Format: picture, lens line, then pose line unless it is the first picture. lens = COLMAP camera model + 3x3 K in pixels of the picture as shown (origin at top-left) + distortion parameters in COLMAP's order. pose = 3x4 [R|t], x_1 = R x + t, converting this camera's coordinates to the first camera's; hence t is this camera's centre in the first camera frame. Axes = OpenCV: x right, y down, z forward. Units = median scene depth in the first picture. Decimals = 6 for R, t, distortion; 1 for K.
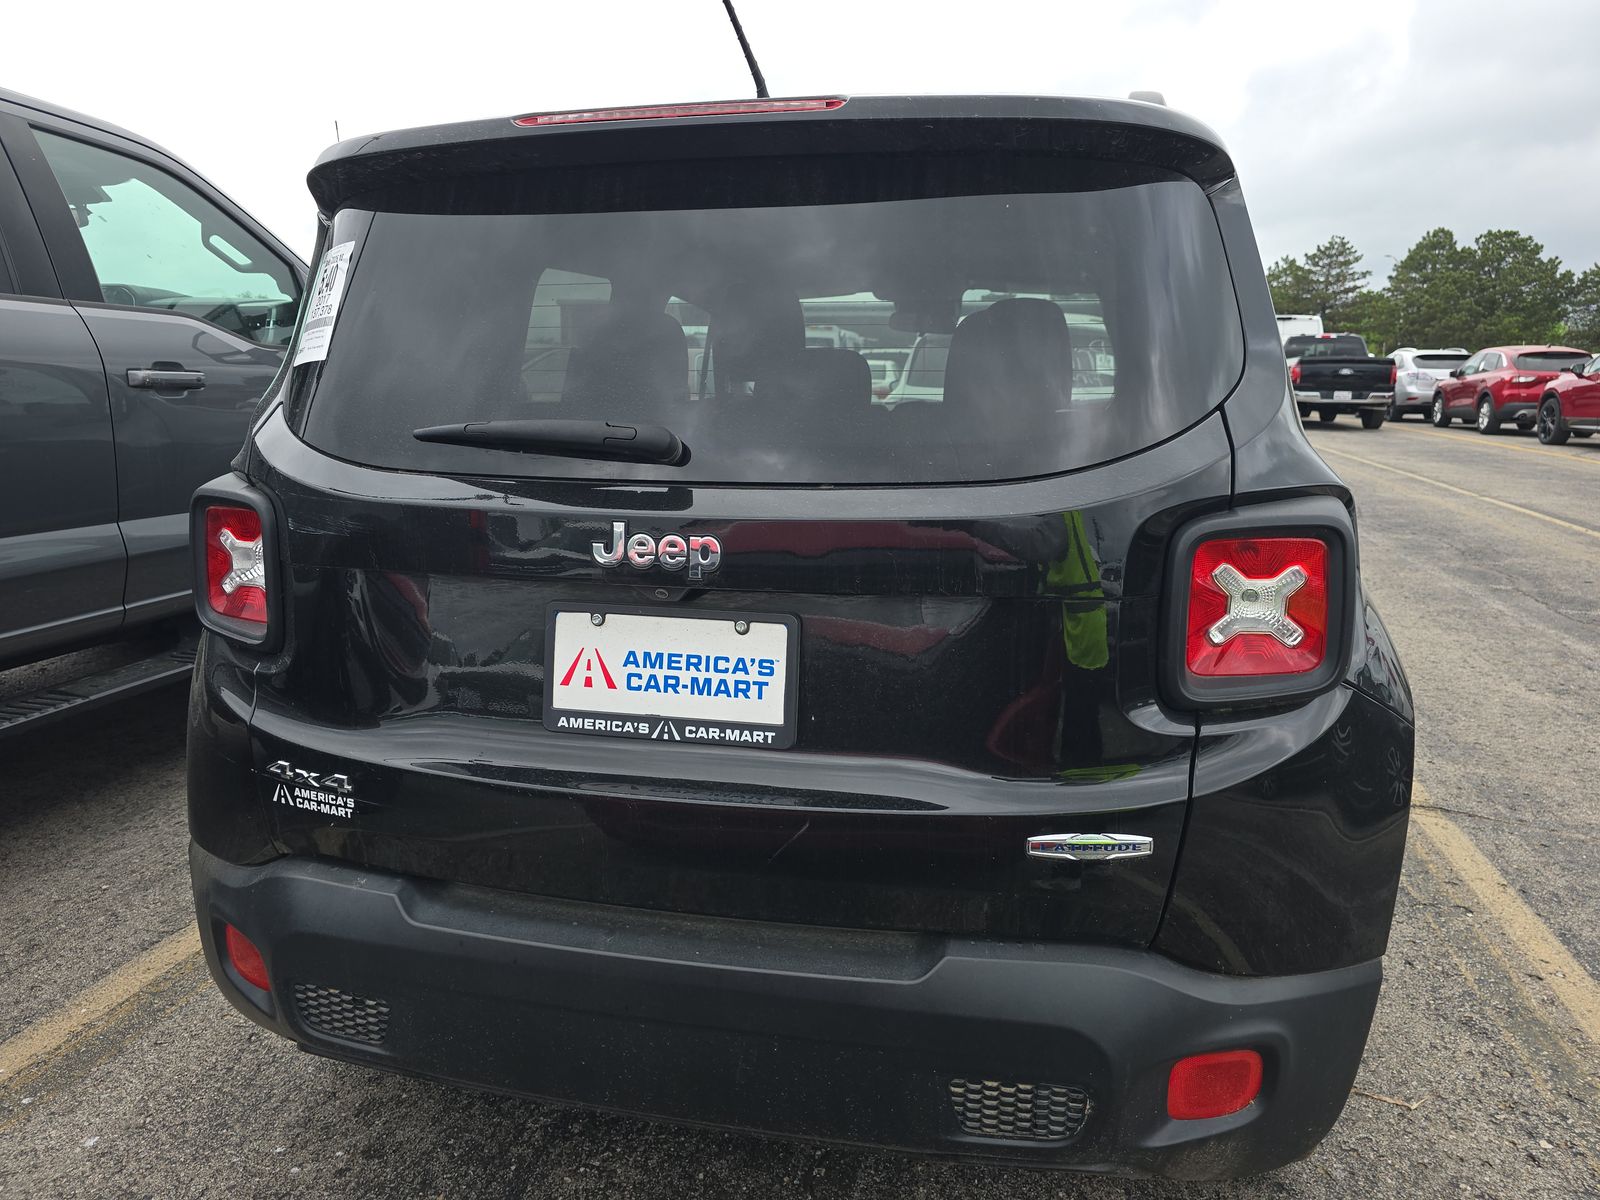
lens RADIAL K [[1079.9, 0, 800.0], [0, 1079.9, 600.0], [0, 0, 1]] dist [0.011687, 0.000626]
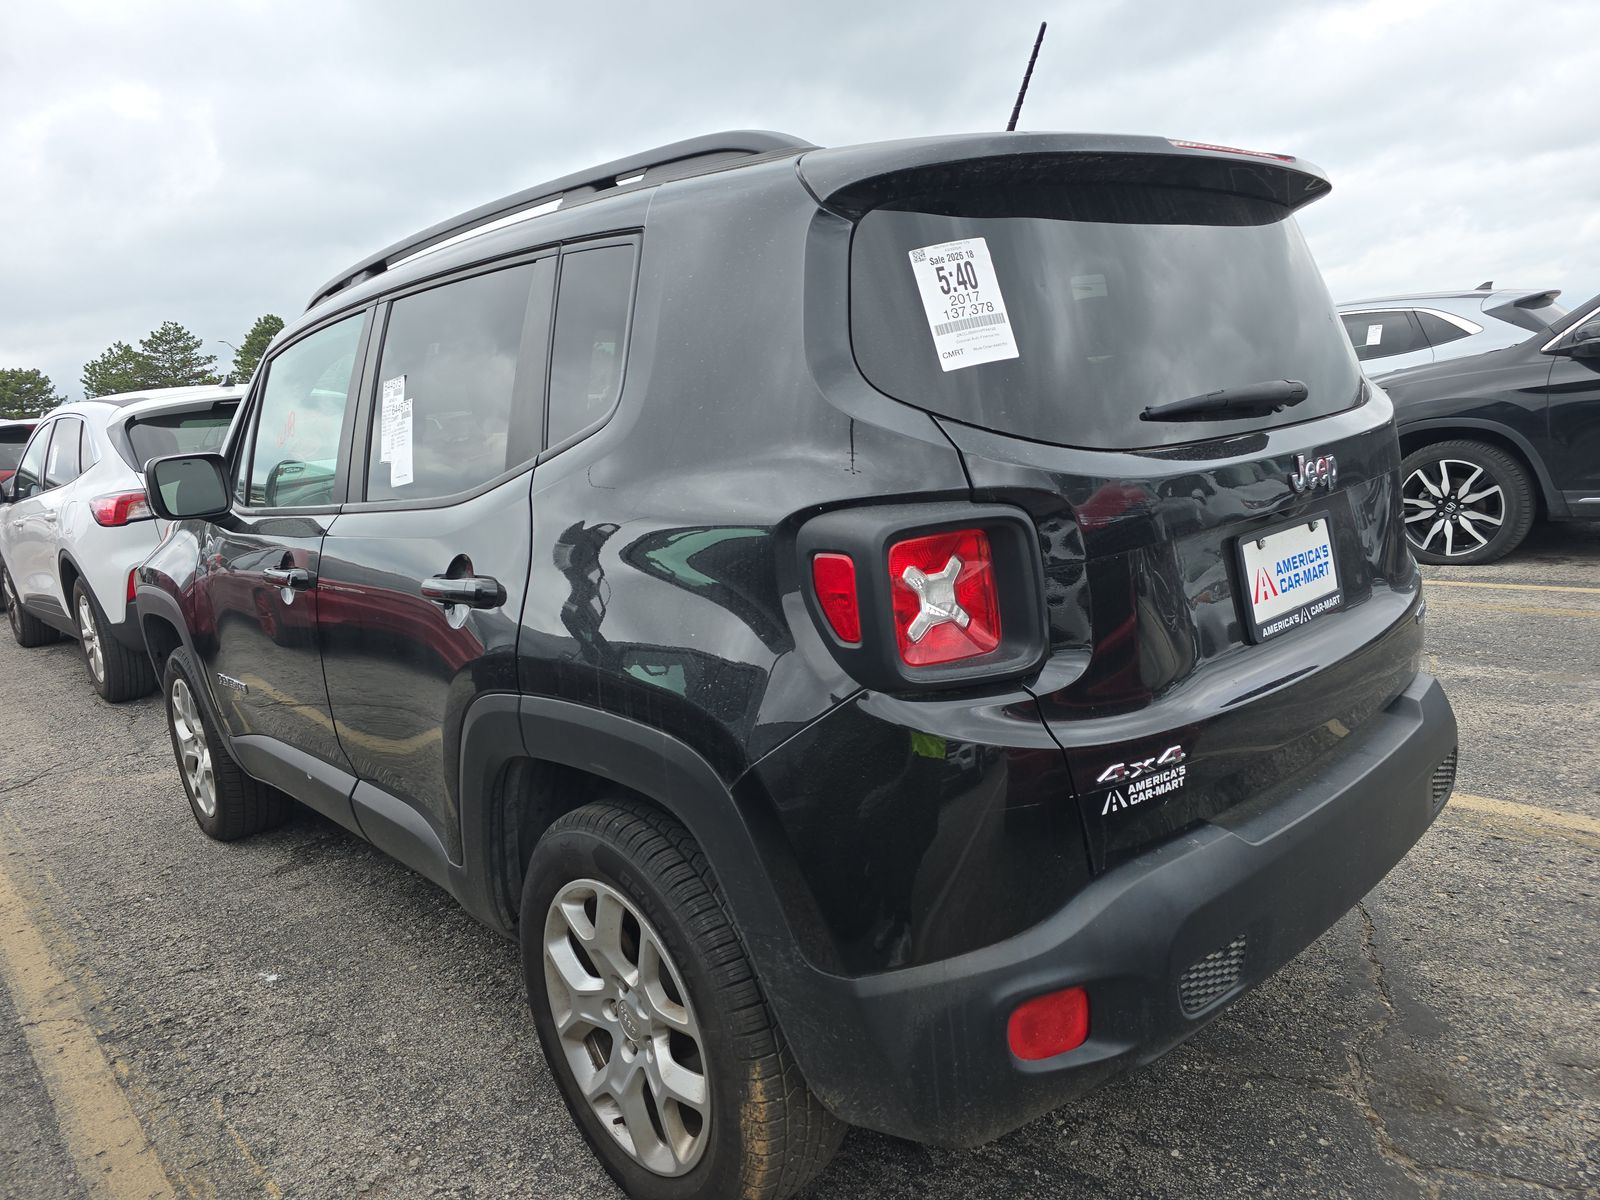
lens RADIAL K [[1079.9, 0, 800.0], [0, 1079.9, 600.0], [0, 0, 1]] dist [0.011687, 0.000626]
pose [[0.572341, -0.204526, 0.794100, -1.499672], [0.262201, 0.963202, 0.059099, -0.133415], [-0.776966, 0.174389, 0.604907, 0.670819]]
